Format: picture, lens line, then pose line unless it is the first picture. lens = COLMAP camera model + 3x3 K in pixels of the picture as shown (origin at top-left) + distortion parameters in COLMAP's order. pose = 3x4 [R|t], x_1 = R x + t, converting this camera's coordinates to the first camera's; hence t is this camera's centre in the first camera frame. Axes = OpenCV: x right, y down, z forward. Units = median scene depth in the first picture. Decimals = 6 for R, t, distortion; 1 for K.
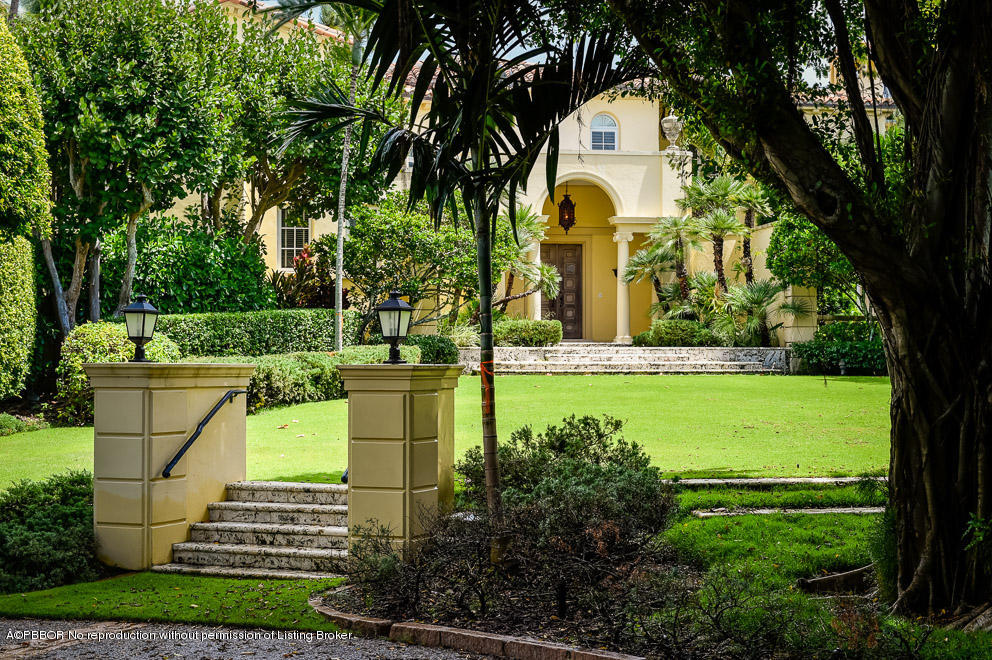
lens RADIAL K [[1746.9, 0, 496.0], [0, 1746.9, 330.0], [0, 0, 1]] dist [-0.038157, -0.048864]
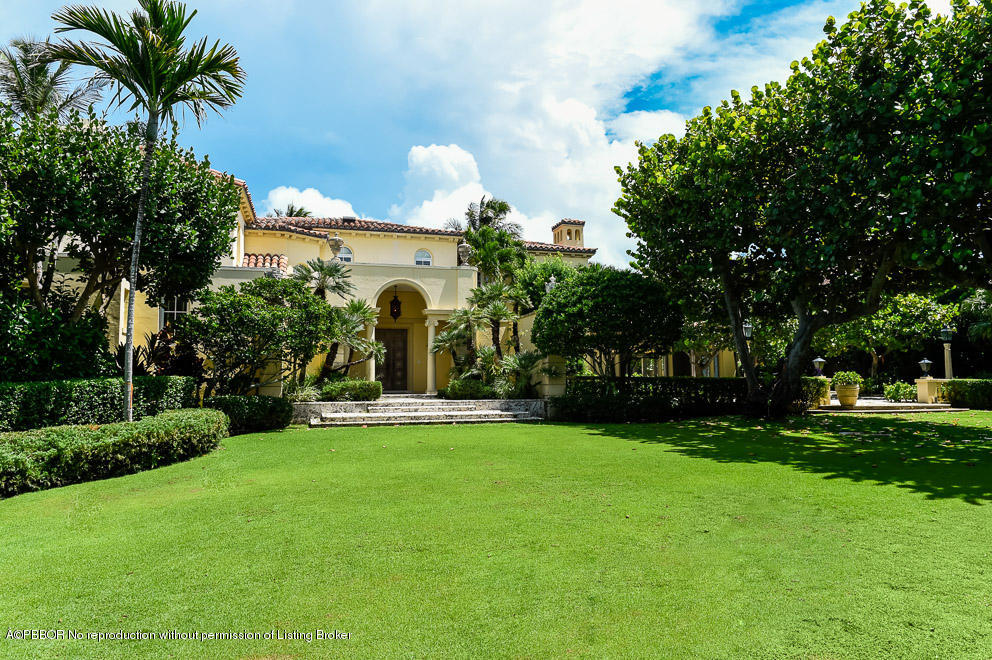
lens RADIAL K [[675.1, 0, 496.0], [0, 675.1, 330.0], [0, 0, 1]] dist [0.001241, 0.000211]
pose [[0.990222, 0.003668, 0.139451, 0.049263], [0.005401, 0.997897, -0.064600, -0.010250], [-0.139395, 0.064721, 0.988120, 0.443637]]
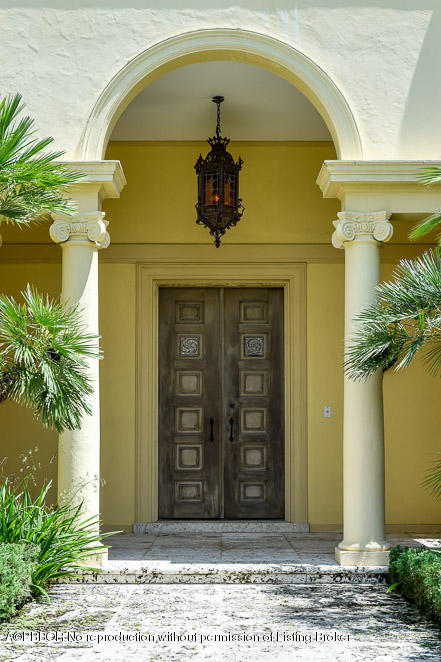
lens RADIAL K [[1085.7, 0, 221.0], [0, 1085.7, 382.7], [0, 0, 1]] dist [-0.020472, -0.122897]
pose [[0.990603, -0.010818, -0.136339, 0.077946], [0.004599, 0.998938, -0.045843, -0.017125], [0.136690, 0.044785, 0.989601, 0.842279]]
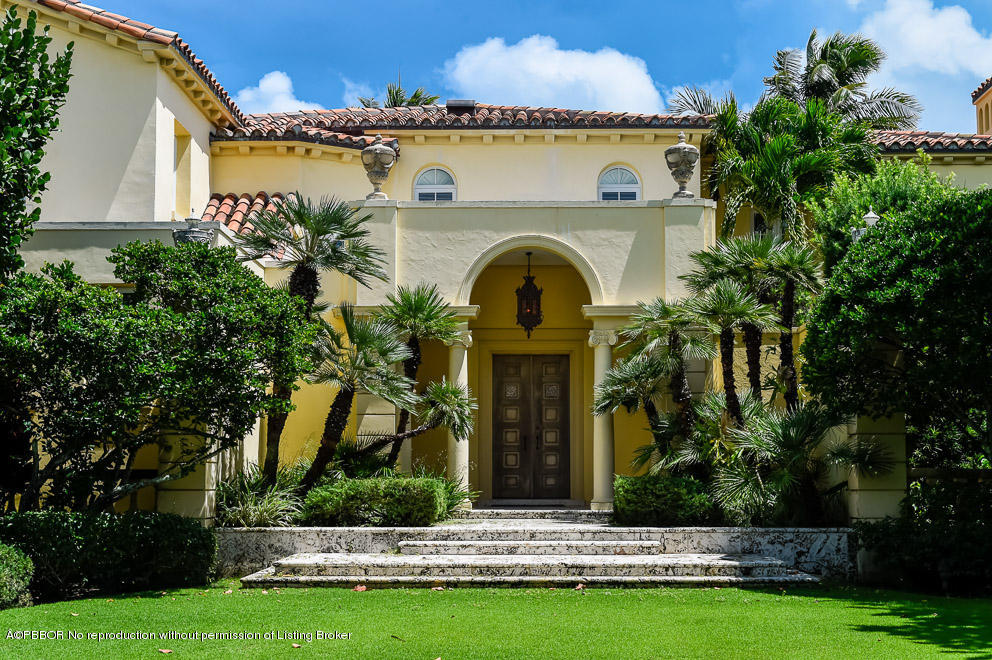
lens RADIAL K [[1511.1, 0, 496.0], [0, 1511.1, 330.0], [0, 0, 1]] dist [-0.005891, 0.027355]
pose [[0.986976, -0.017399, -0.159925, 0.127511], [0.003933, 0.996447, -0.084133, -0.011736], [0.160821, 0.082408, 0.983537, 0.489157]]
